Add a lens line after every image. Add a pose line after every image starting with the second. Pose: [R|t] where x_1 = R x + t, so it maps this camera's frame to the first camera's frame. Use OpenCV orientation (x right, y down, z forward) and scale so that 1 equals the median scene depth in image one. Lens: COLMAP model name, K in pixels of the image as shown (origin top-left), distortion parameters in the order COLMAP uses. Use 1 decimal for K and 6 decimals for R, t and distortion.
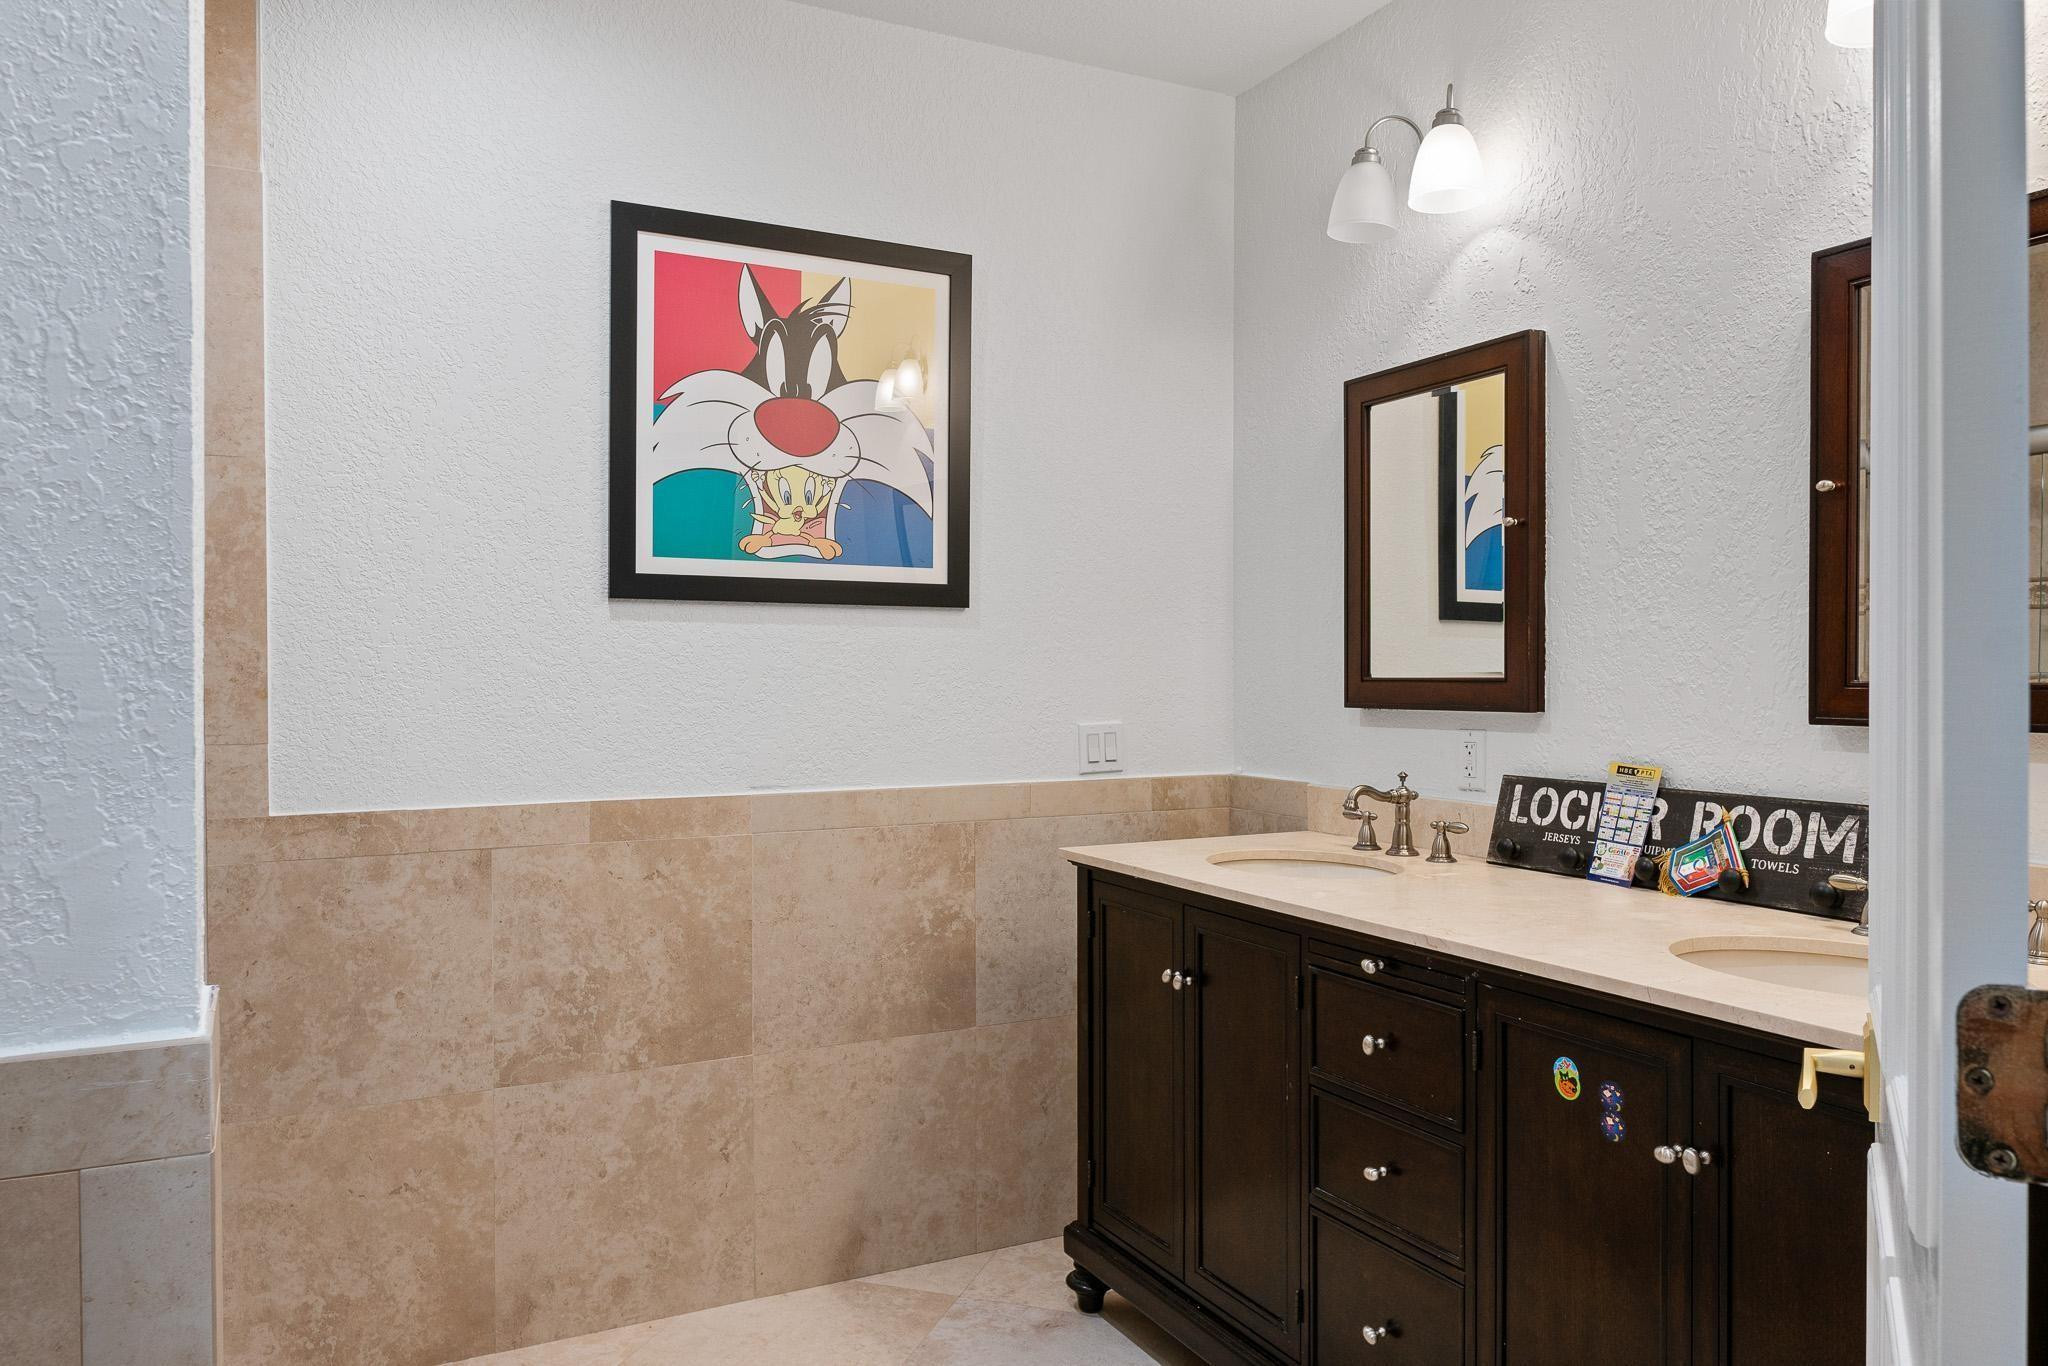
lens RADIAL K [[1405.3, 0, 1024.0], [0, 1405.3, 683.0], [0, 0, 1]] dist [0.004020, 0.000492]
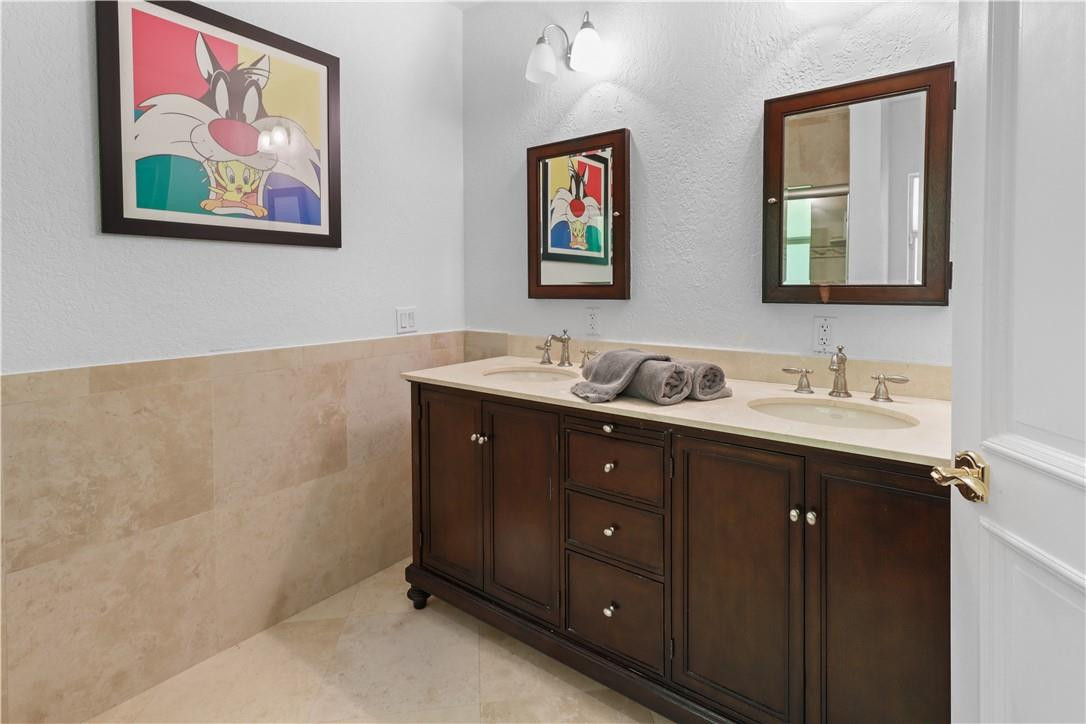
lens RADIAL K [[531.9, 0, 542.9], [0, 531.9, 300.7], [0, 0, 1]] dist [0.013581, 0.002778]
pose [[0.901272, -0.014849, 0.432999, -0.114510], [0.005125, 0.999708, 0.023616, 0.001348], [-0.433223, -0.019065, 0.901085, 0.260272]]
